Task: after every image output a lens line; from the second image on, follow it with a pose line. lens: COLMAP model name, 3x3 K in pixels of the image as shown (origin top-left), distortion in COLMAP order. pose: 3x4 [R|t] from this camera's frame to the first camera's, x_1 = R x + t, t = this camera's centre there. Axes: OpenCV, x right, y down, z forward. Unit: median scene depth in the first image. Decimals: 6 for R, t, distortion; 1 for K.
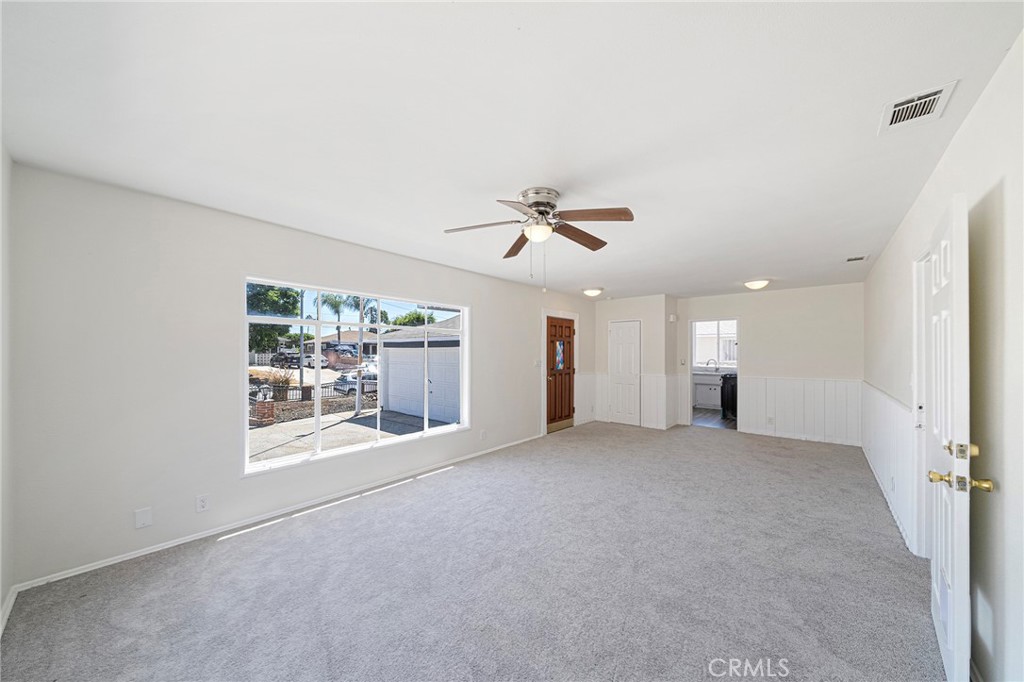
lens RADIAL K [[358.8, 0, 505.0], [0, 358.8, 352.9], [0, 0, 1]] dist [-0.000825, -0.000008]
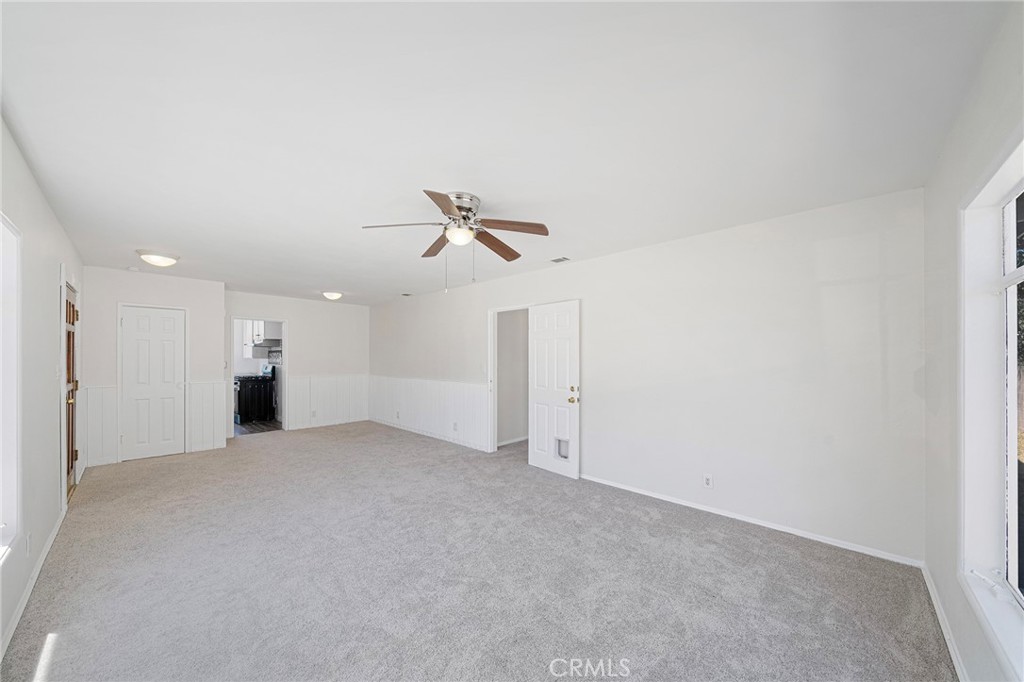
lens RADIAL K [[358.8, 0, 505.0], [0, 358.8, 352.9], [0, 0, 1]] dist [-0.000825, -0.000008]
pose [[0.042371, 0.009789, 0.999054, -0.649338], [0.001187, 0.999951, -0.009849, 0.010966], [-0.999101, 0.001604, 0.042357, 0.593853]]
